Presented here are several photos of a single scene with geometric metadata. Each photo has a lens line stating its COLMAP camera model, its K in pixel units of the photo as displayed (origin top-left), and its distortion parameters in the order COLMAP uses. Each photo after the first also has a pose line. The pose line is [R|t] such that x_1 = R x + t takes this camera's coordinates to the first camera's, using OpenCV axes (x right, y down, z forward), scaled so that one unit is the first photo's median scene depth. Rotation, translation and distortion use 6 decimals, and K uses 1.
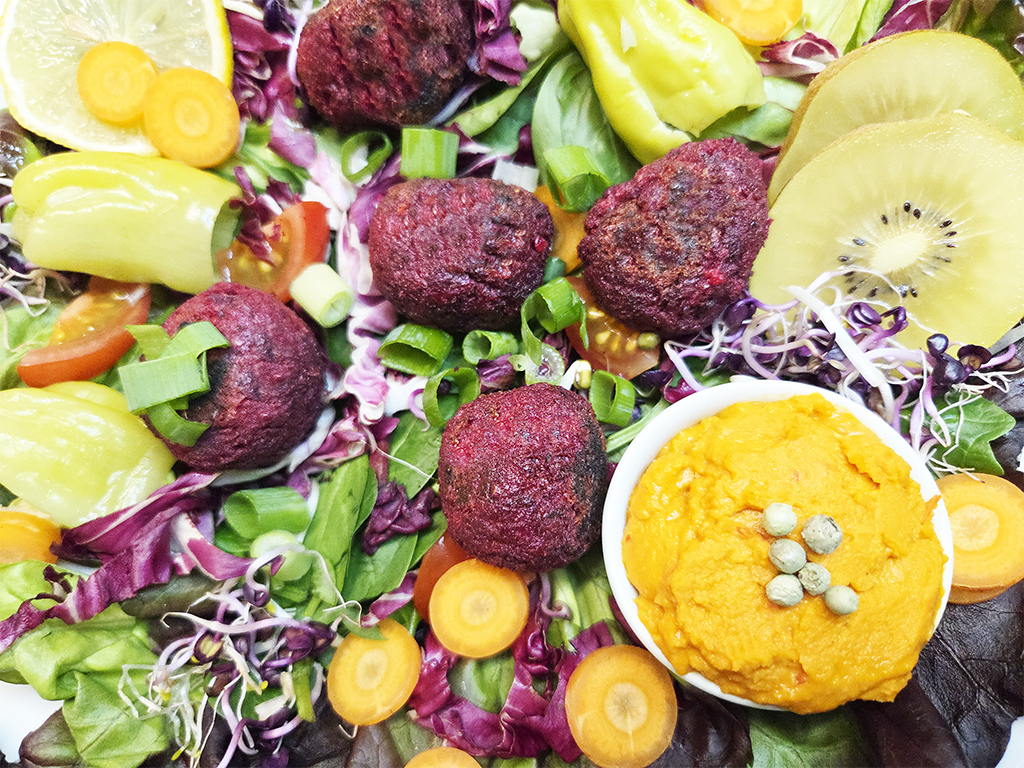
lens RADIAL K [[719.9, 0, 512.0], [0, 719.9, 384.0], [0, 0, 1]] dist [-0.005903, -0.002916]
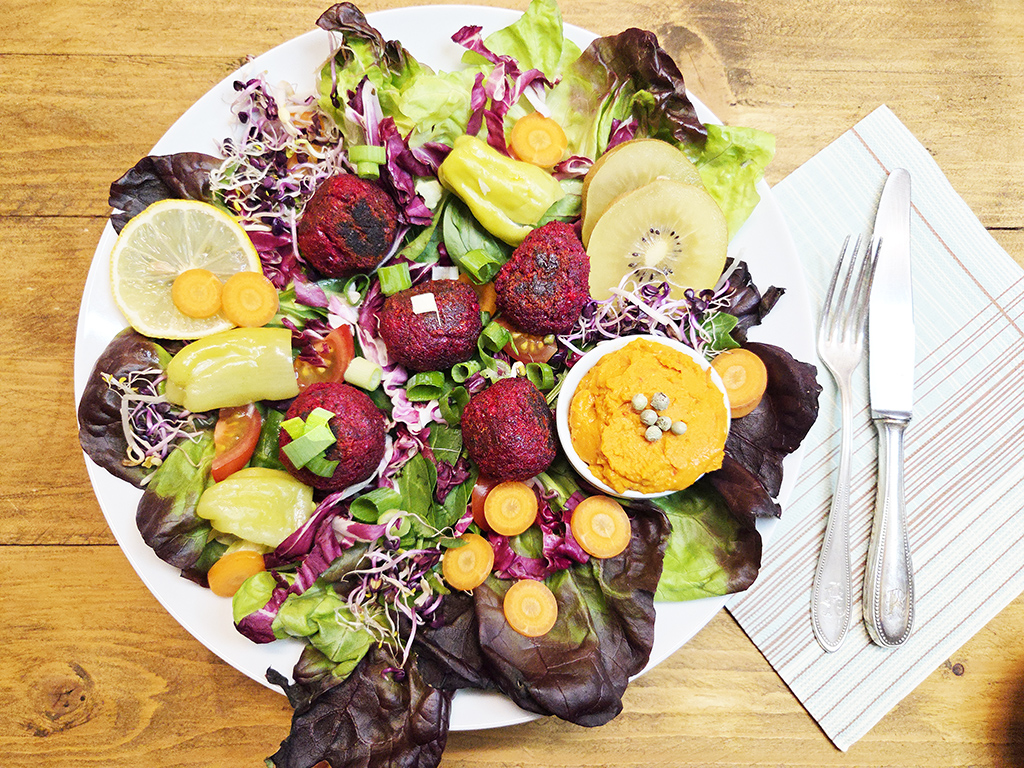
lens RADIAL K [[719.9, 0, 512.0], [0, 719.9, 384.0], [0, 0, 1]] dist [-0.005903, -0.002916]
pose [[0.933510, -0.325409, 0.150561, -0.210883], [0.329402, 0.944188, -0.001679, 0.018891], [-0.141611, 0.051163, 0.988599, -0.791549]]
